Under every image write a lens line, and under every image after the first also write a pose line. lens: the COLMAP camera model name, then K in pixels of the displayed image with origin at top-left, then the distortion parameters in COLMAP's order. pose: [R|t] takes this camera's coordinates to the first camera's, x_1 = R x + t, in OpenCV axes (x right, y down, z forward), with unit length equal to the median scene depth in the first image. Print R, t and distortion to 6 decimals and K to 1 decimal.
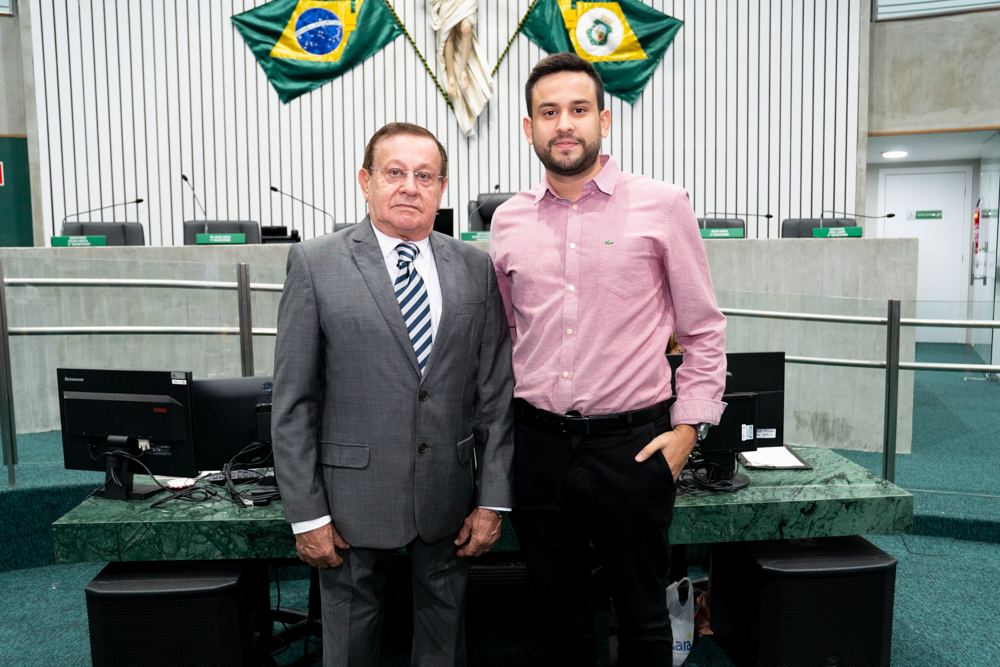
lens RADIAL K [[813.6, 0, 501.0], [0, 813.6, 331.3], [0, 0, 1]] dist [-0.113369, 0.111787]
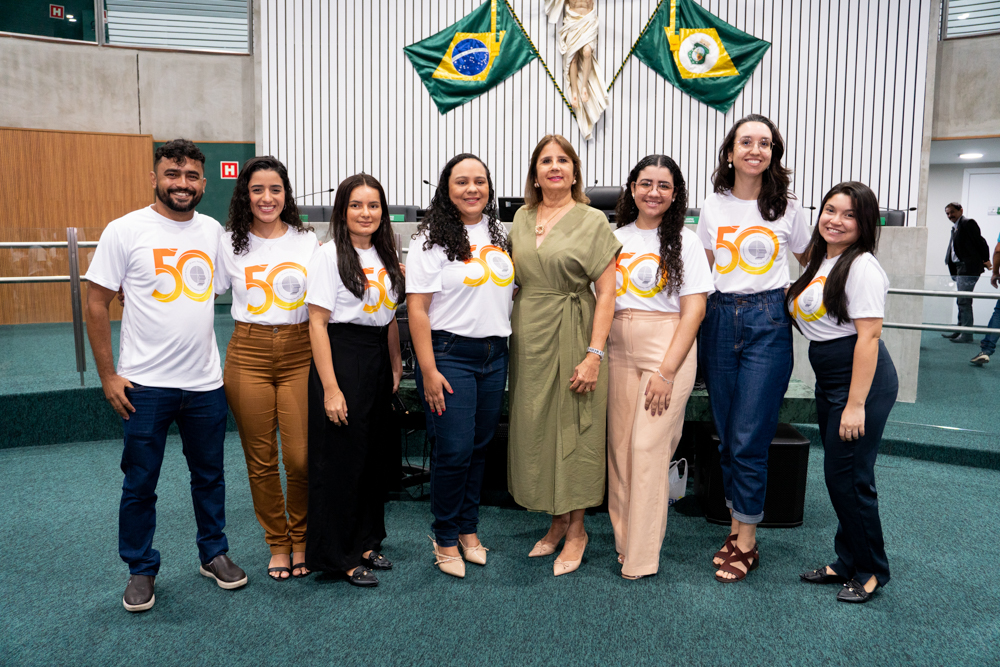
lens RADIAL K [[742.1, 0, 502.1], [0, 742.1, 336.8], [0, 0, 1]] dist [-0.136829, 0.097407]
pose [[0.980311, 0.043605, -0.192587, 0.062485], [-0.037247, 0.998639, 0.036514, 0.022354], [0.193917, -0.028622, 0.980600, -0.132788]]
